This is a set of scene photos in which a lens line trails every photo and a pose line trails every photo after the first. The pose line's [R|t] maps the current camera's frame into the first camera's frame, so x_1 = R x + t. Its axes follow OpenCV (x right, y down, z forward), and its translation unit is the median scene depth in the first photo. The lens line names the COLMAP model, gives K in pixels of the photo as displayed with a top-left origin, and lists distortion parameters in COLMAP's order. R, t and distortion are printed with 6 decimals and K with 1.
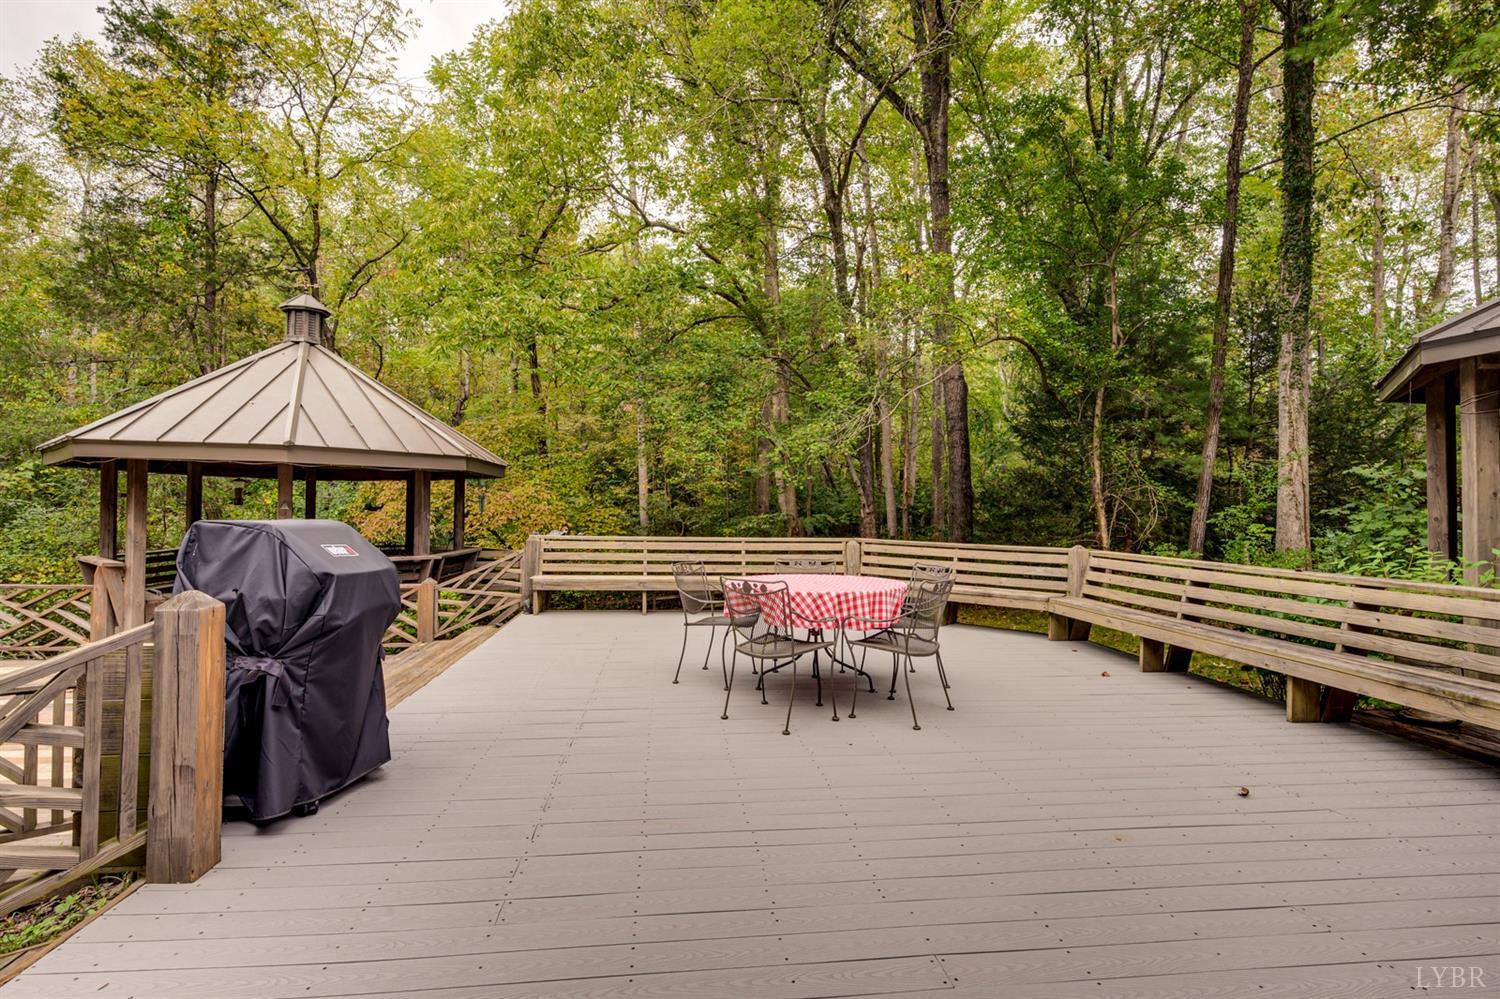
lens RADIAL K [[714.0, 0, 750.0], [0, 714.0, 499.5], [0, 0, 1]] dist [-0.000099, -0.000079]
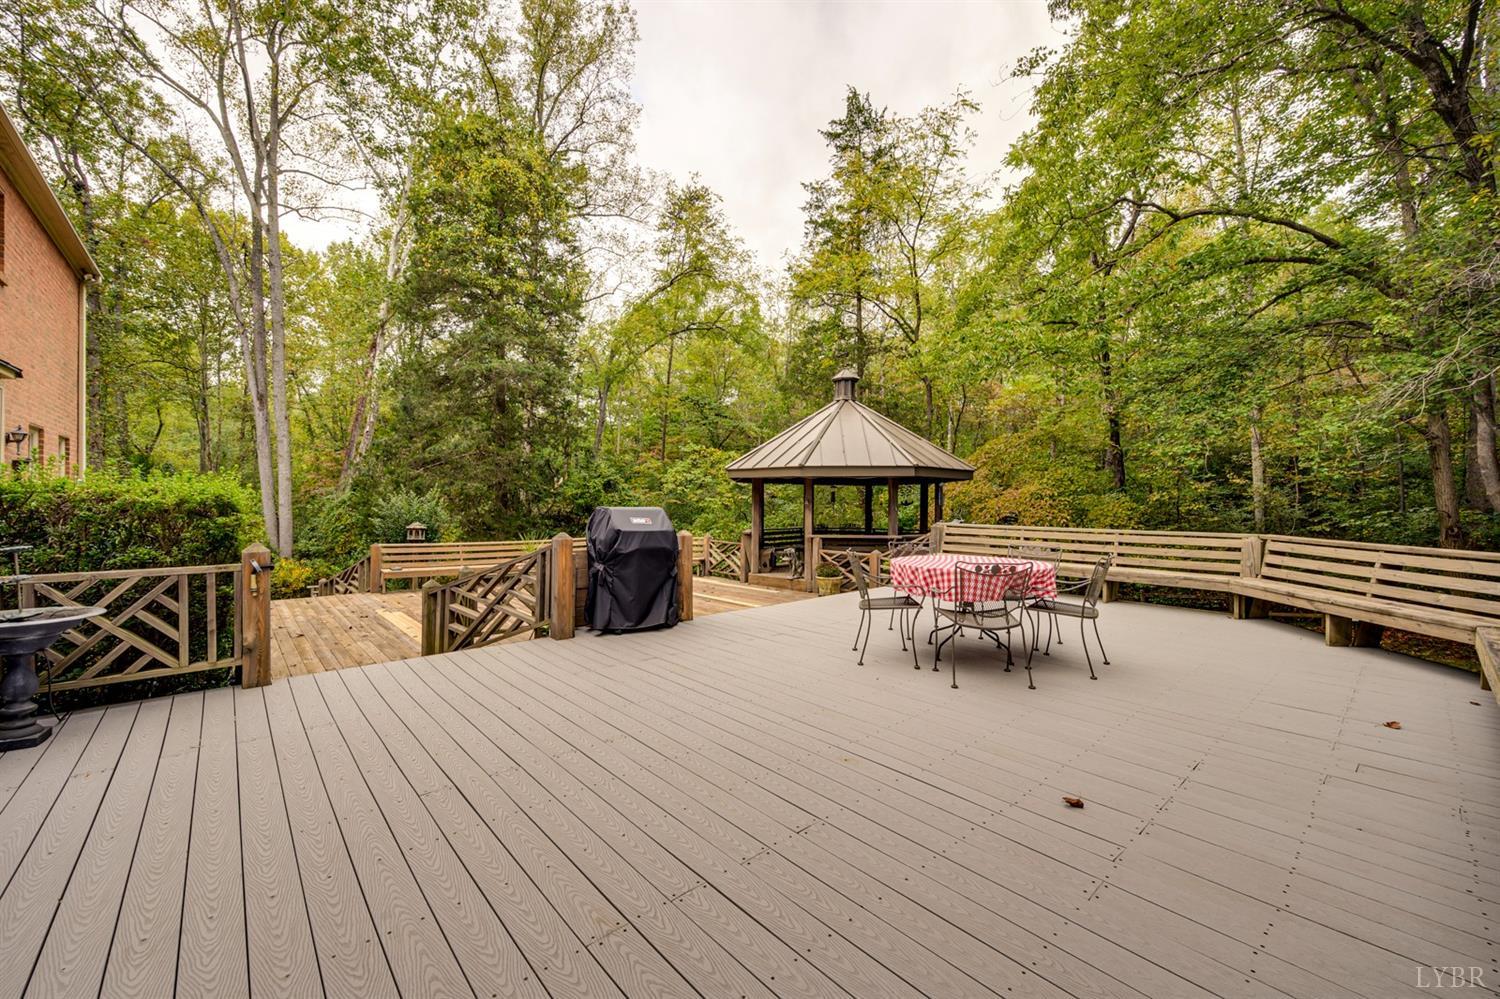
lens RADIAL K [[582.2, 0, 750.0], [0, 582.2, 499.5], [0, 0, 1]] dist [-0.001262, -0.000101]
pose [[0.587836, -0.010445, -0.808913, 0.371879], [0.012458, 0.999915, -0.003857, 0.006375], [0.808884, -0.007810, 0.587916, 0.079603]]
